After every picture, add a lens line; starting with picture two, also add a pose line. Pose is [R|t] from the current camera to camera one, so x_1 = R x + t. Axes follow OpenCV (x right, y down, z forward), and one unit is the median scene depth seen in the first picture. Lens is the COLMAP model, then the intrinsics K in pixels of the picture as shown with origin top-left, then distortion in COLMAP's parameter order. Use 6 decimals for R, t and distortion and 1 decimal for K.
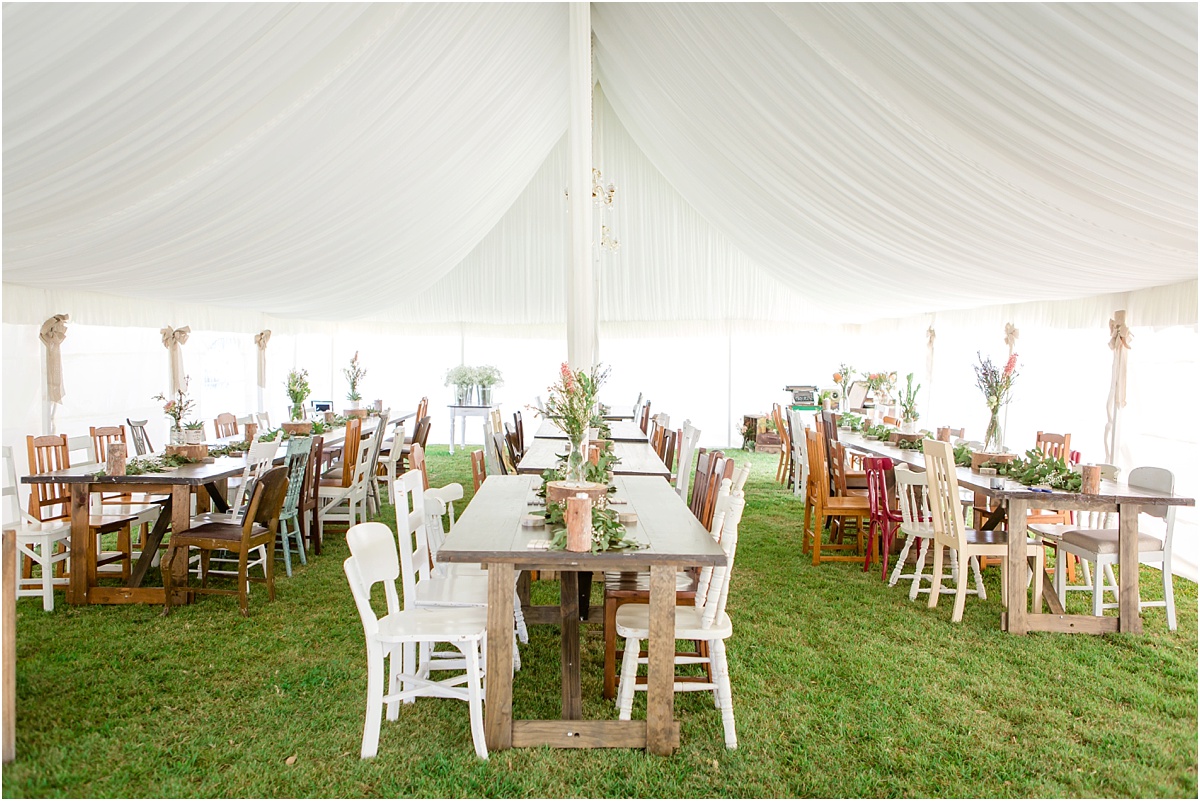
lens RADIAL K [[977.9, 0, 600.0], [0, 977.9, 400.5], [0, 0, 1]] dist [0.015956, 0.000868]
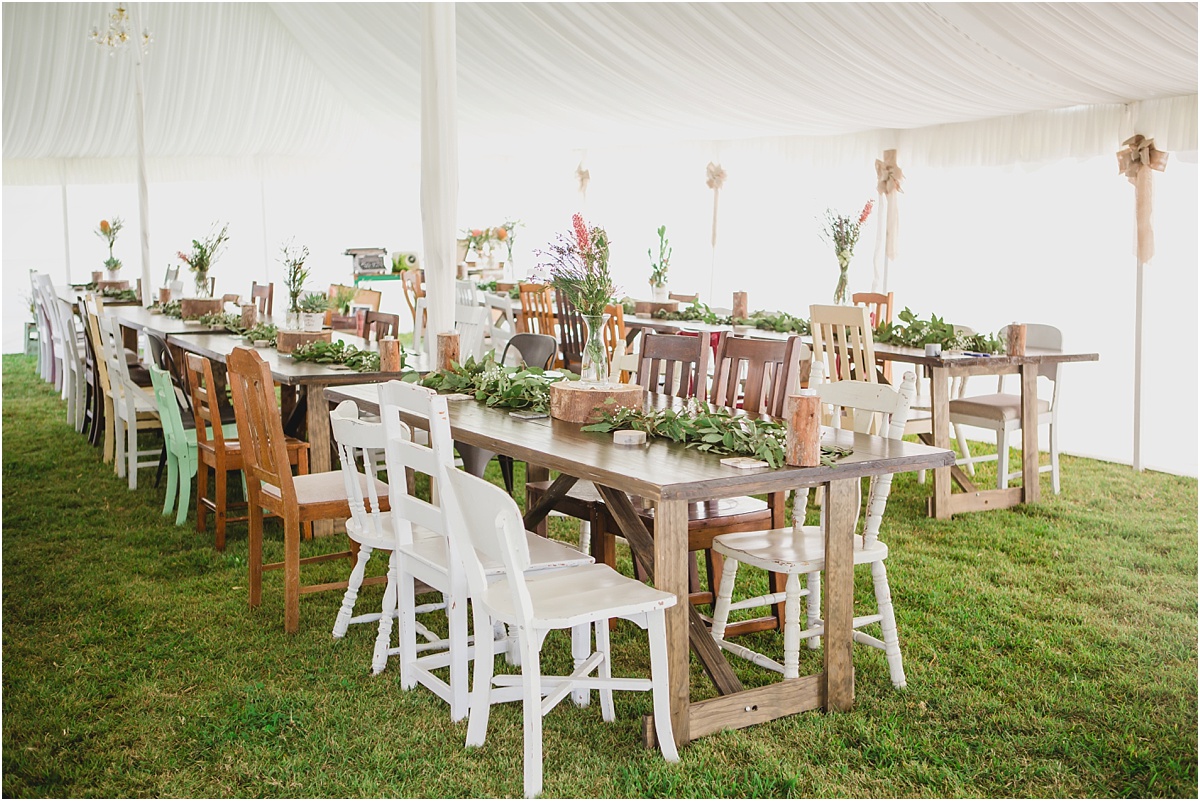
lens RADIAL K [[1329.0, 0, 600.0], [0, 1329.0, 400.5], [0, 0, 1]] dist [-0.025809, 0.001270]
pose [[0.866457, -0.081728, 0.492516, -0.422612], [0.032666, 0.993677, 0.107423, -0.006905], [-0.498181, -0.076989, 0.863648, 0.130337]]
